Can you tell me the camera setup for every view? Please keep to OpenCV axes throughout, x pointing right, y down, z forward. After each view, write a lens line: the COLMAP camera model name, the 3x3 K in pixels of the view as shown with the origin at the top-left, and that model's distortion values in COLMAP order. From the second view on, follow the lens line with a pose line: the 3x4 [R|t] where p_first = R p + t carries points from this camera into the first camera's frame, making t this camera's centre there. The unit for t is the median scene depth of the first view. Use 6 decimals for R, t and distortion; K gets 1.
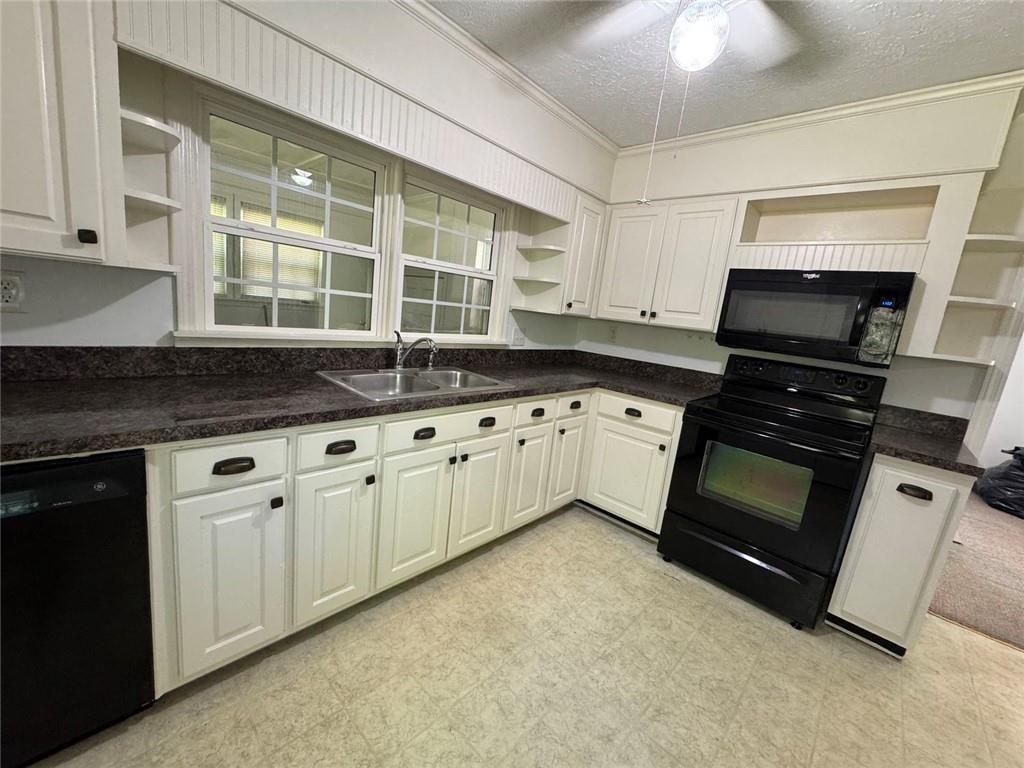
lens RADIAL K [[408.7, 0, 511.5], [0, 408.7, 382.4], [0, 0, 1]] dist [-0.001671, 0.000164]
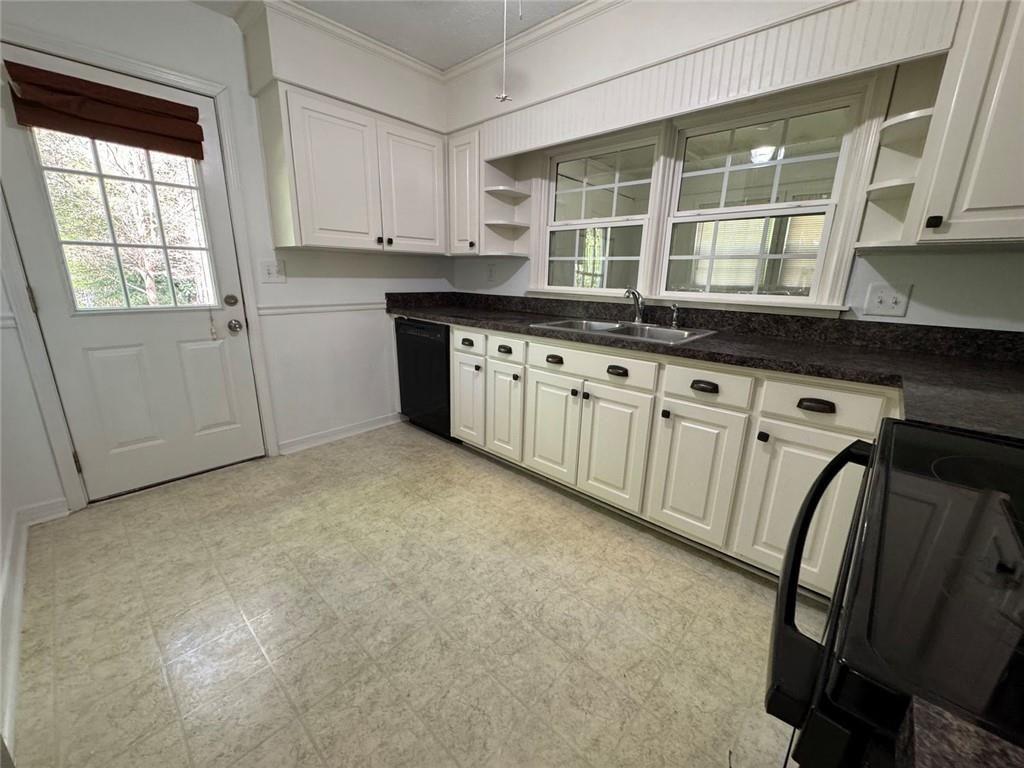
lens RADIAL K [[408.7, 0, 513.2], [0, 408.7, 381.9], [0, 0, 1]] dist [-0.001671, 0.000164]
pose [[0.009984, 0.141488, -0.989890, 0.806201], [-0.203782, 0.969452, 0.136512, 0.037460], [0.978965, 0.200358, 0.038512, 0.664130]]
